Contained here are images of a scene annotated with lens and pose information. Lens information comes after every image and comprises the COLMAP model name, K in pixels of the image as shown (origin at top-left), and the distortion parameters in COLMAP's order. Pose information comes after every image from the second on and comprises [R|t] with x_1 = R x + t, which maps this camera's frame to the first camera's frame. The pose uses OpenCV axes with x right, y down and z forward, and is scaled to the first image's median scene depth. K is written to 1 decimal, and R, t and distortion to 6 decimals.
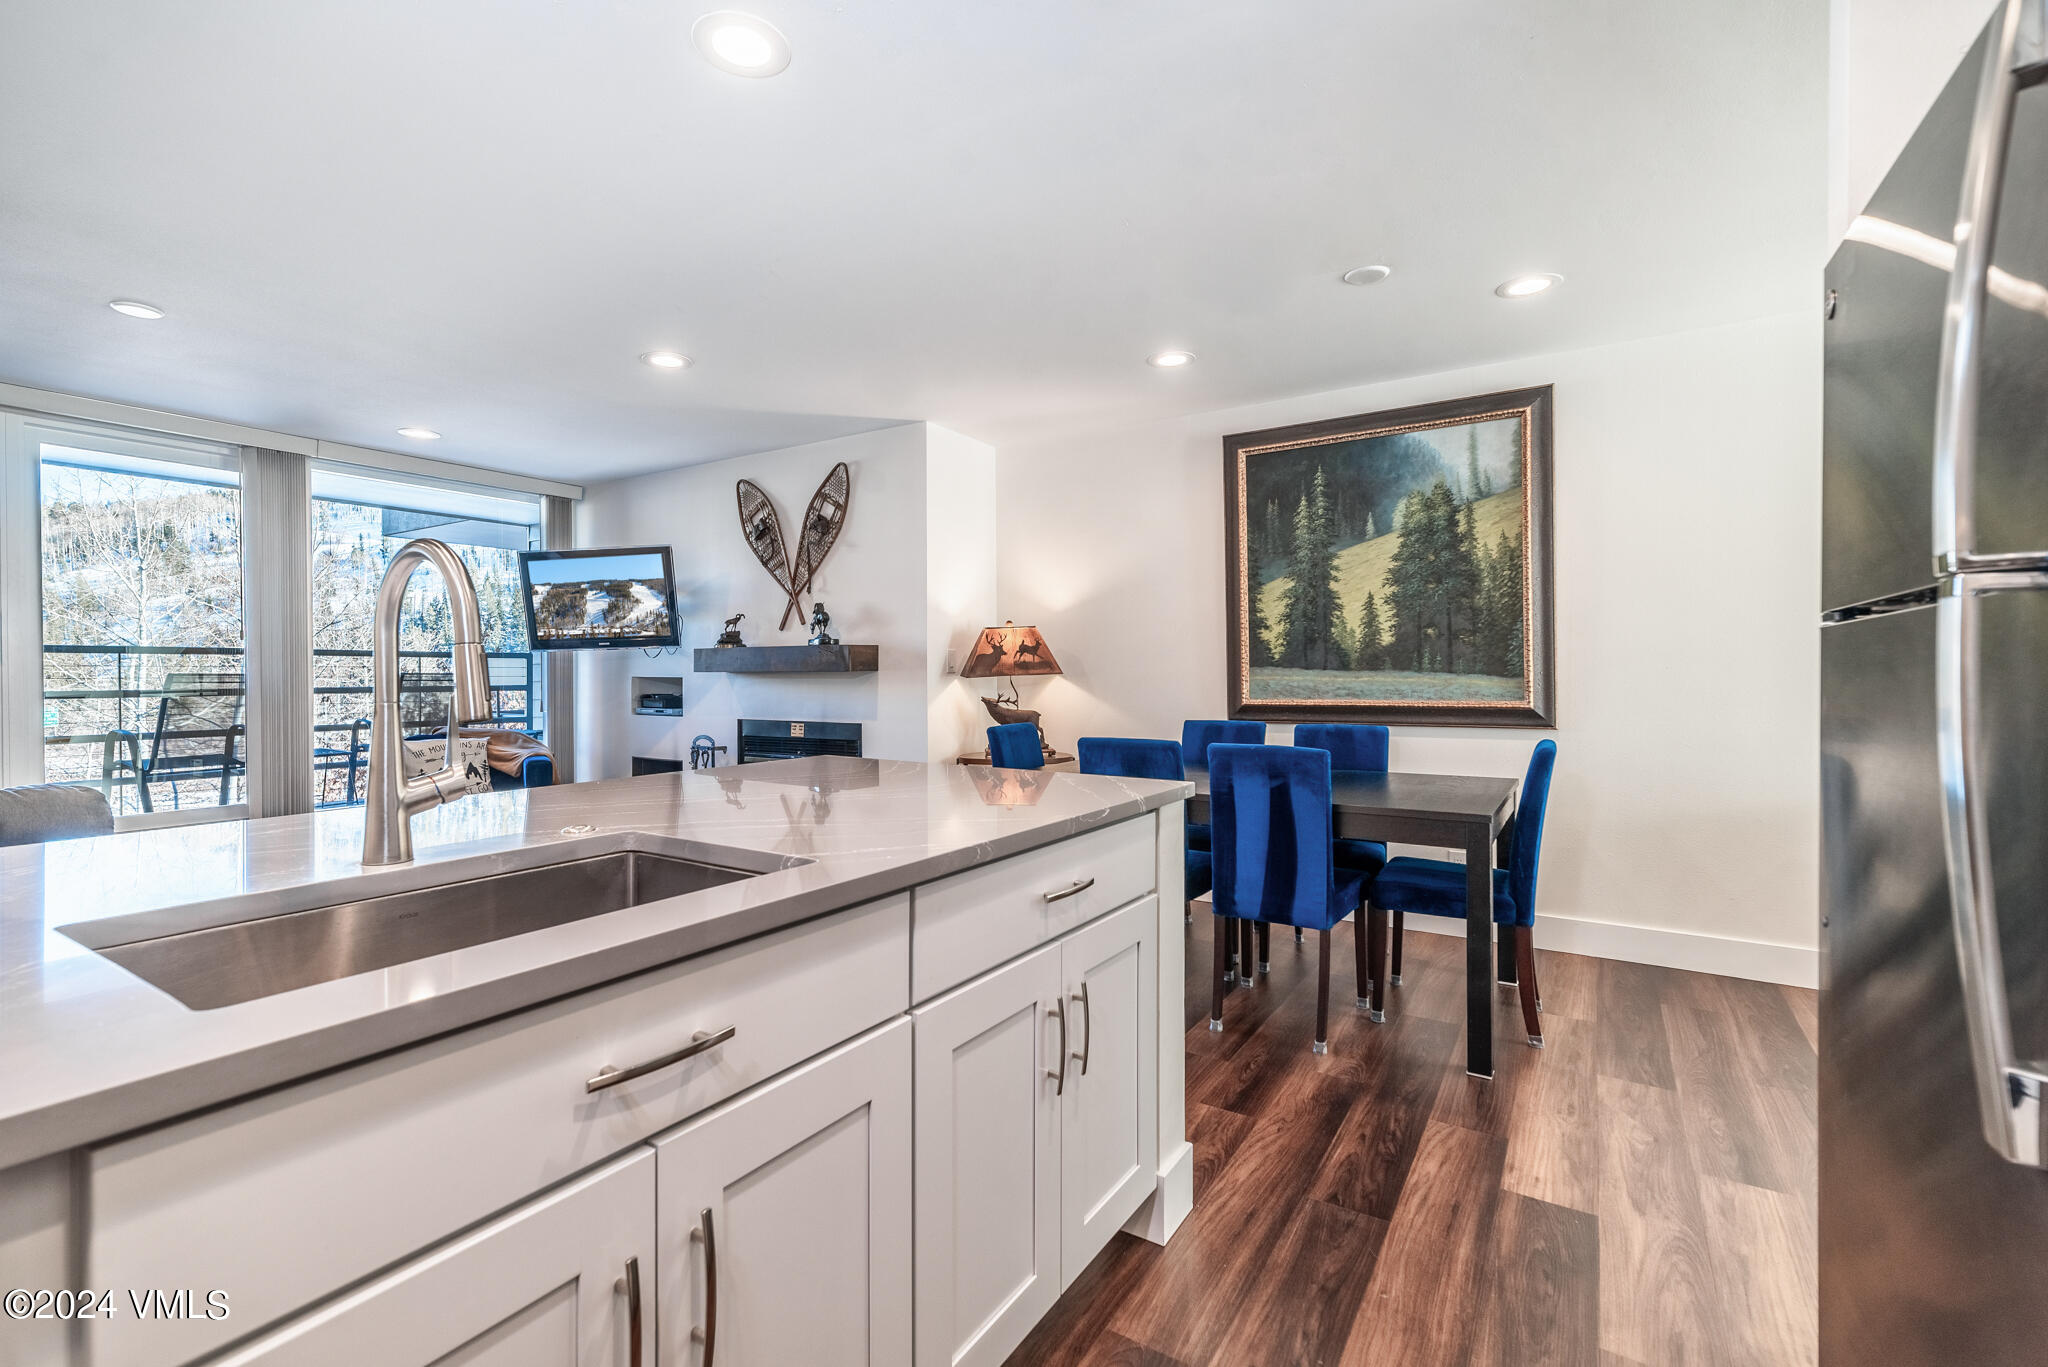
lens RADIAL K [[899.6, 0, 1020.1], [0, 899.6, 679.7], [0, 0, 1]] dist [0.004052, 0.000112]
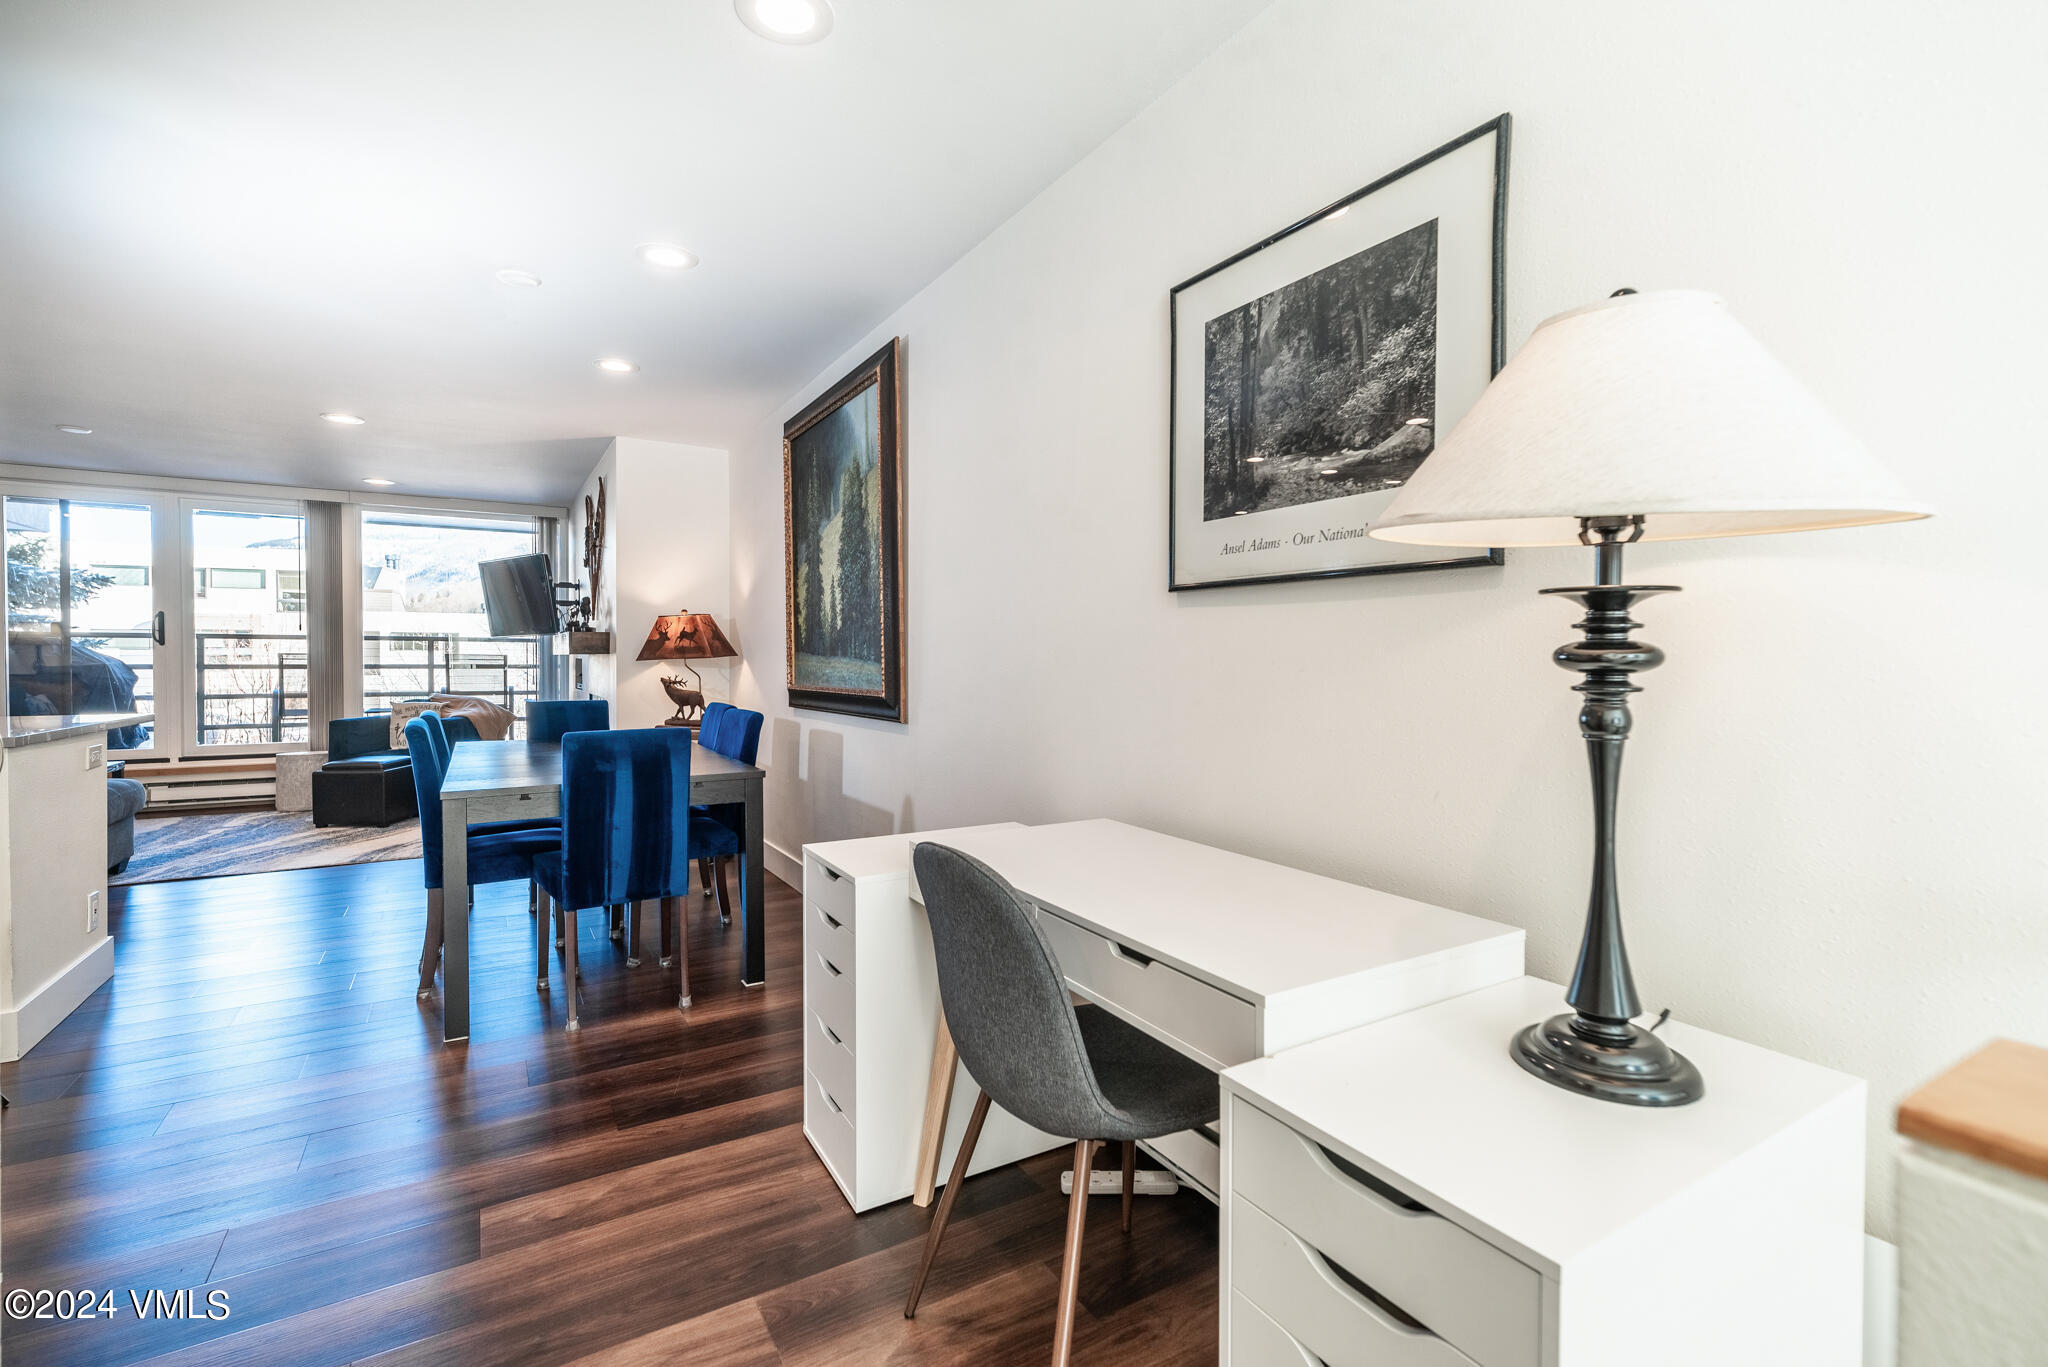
lens RADIAL K [[899.6, 0, 1020.1], [0, 899.6, 679.7], [0, 0, 1]] dist [0.004052, 0.000112]
pose [[0.896375, 0.018506, -0.442910, 0.835921], [-0.011881, 0.999772, 0.017727, -0.003640], [0.443137, -0.010628, 0.896391, 0.188310]]
